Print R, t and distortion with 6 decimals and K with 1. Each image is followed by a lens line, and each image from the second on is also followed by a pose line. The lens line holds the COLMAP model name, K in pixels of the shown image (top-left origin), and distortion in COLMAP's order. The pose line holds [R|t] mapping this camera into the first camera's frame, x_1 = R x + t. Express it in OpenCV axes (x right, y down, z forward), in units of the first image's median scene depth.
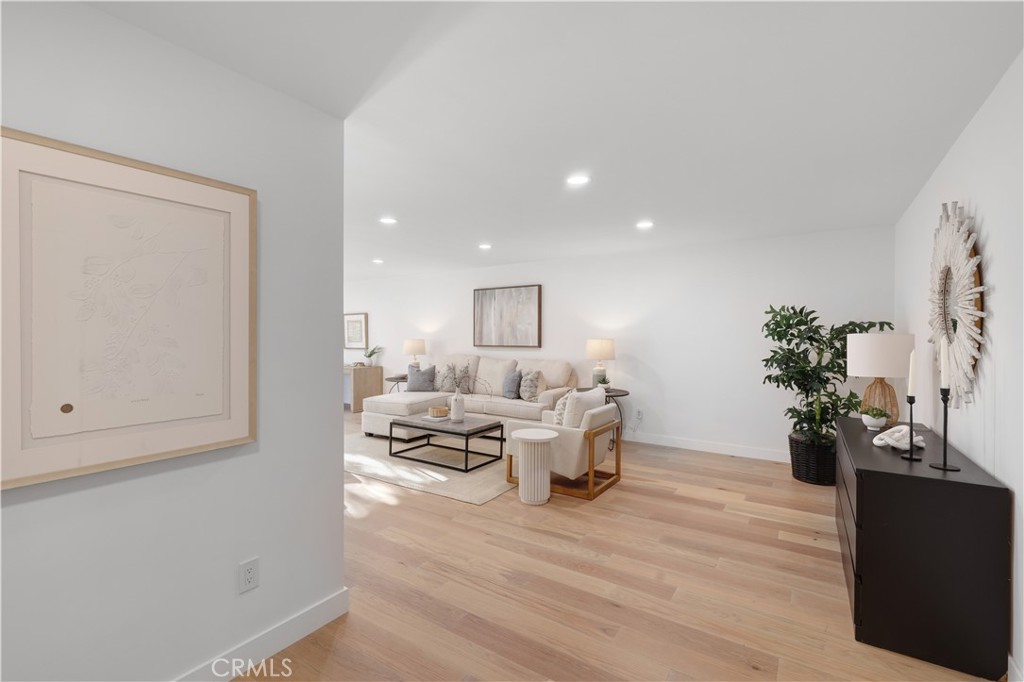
lens RADIAL K [[450.9, 0, 527.2], [0, 450.9, 334.6], [0, 0, 1]] dist [0.004091, -0.001176]
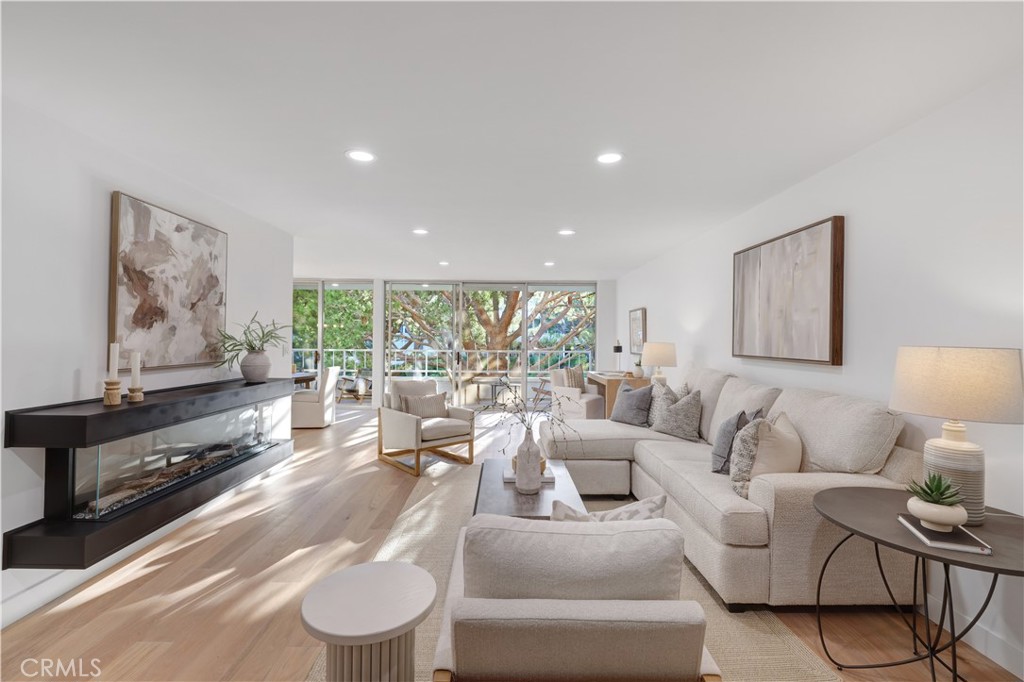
lens RADIAL K [[450.9, 0, 511.7], [0, 450.9, 335.8], [0, 0, 1]] dist [0.004091, -0.001176]
pose [[0.541639, -0.001100, -0.840611, 0.220241], [-0.004221, 0.999983, -0.004028, 0.004678], [0.840601, 0.005729, 0.541625, 0.514400]]
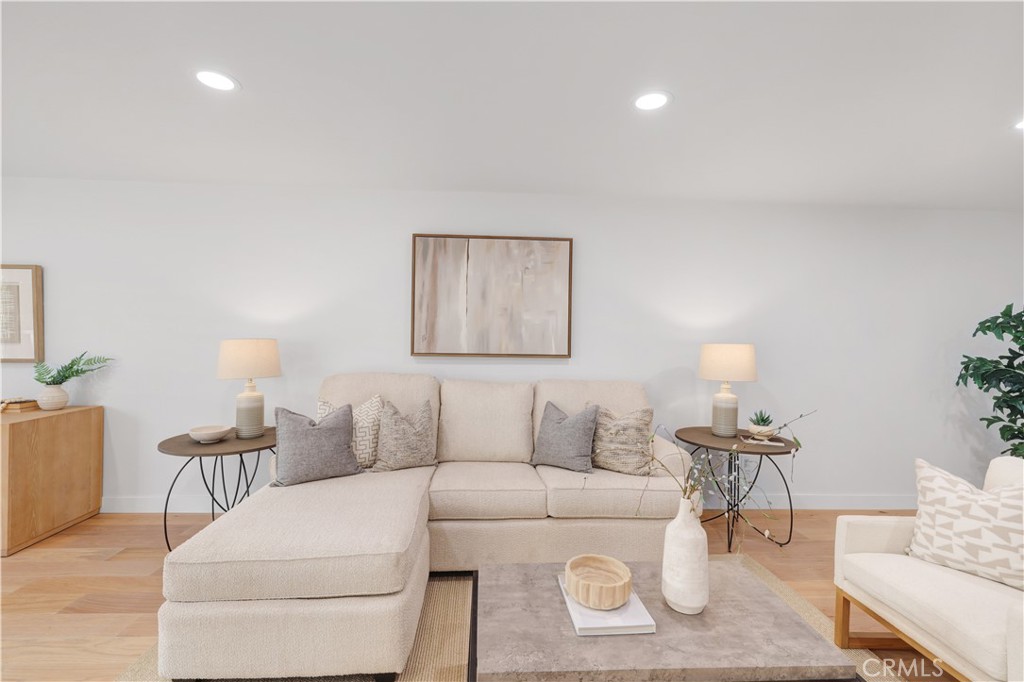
lens RADIAL K [[450.9, 0, 534.2], [0, 450.9, 330.5], [0, 0, 1]] dist [0.004091, -0.001176]
pose [[0.811212, 0.021157, 0.584370, -0.317205], [-0.016923, 0.999776, -0.012705, 0.004711], [-0.584508, 0.000417, 0.811388, 0.595478]]
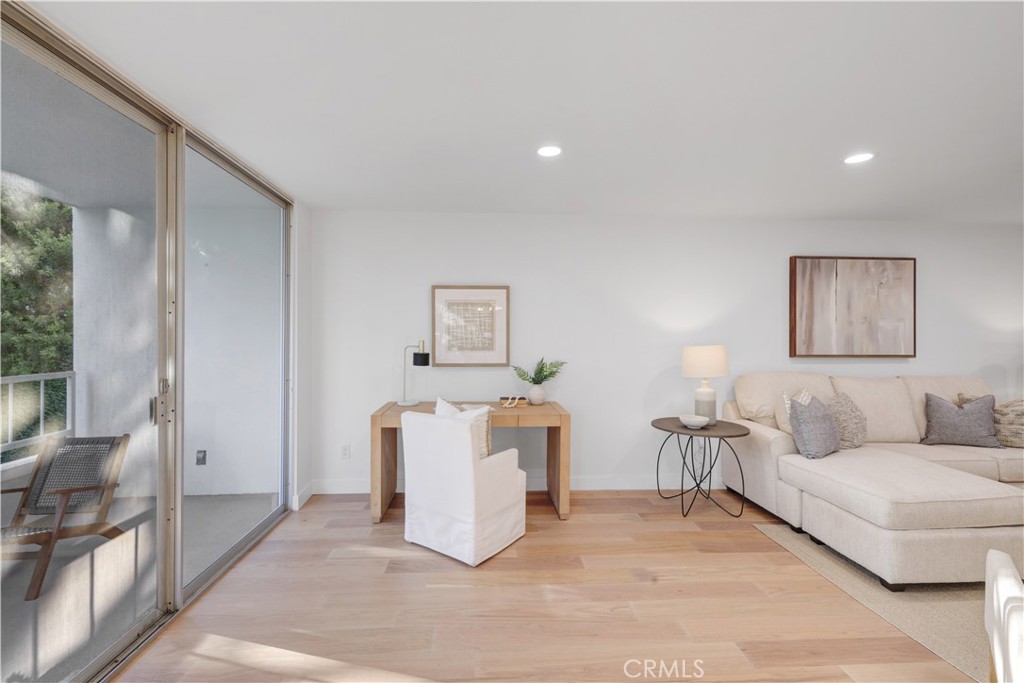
lens RADIAL K [[450.9, 0, 513.6], [0, 450.9, 339.0], [0, 0, 1]] dist [0.004091, -0.001176]
pose [[0.791904, 0.000332, 0.610645, -0.813471], [-0.006916, 0.999941, 0.008424, 0.001650], [-0.610606, -0.010894, 0.791859, 0.839532]]
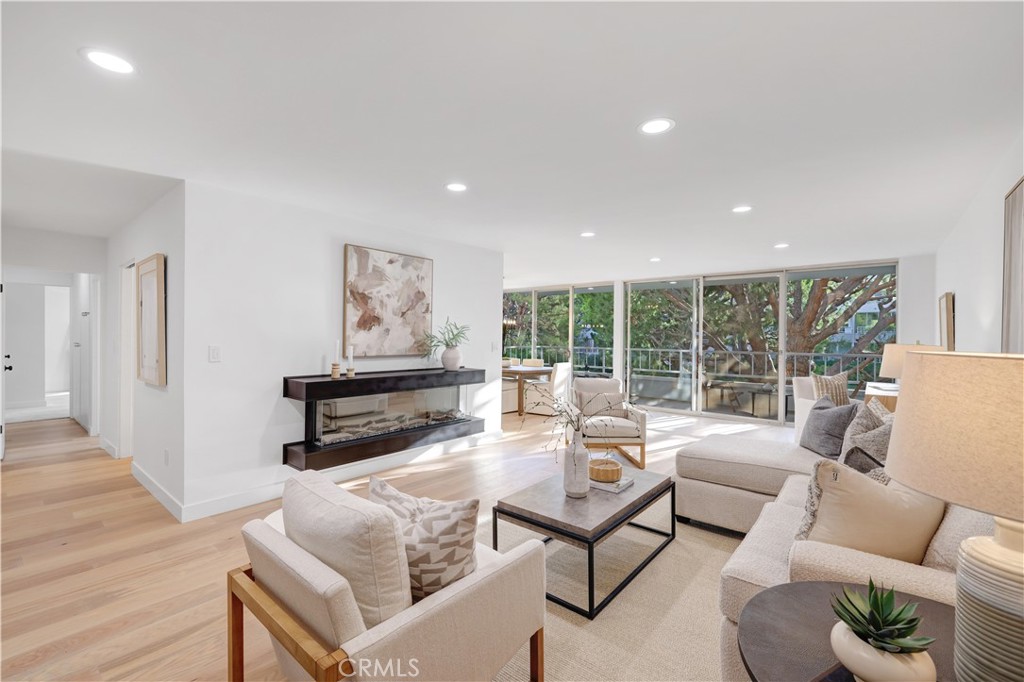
lens RADIAL K [[450.9, 0, 514.1], [0, 450.9, 335.4], [0, 0, 1]] dist [0.004091, -0.001176]
pose [[-0.132869, 0.000465, -0.991133, 0.287629], [-0.003595, 0.999993, 0.000951, 0.003249], [0.991127, 0.003690, -0.132867, 0.747911]]
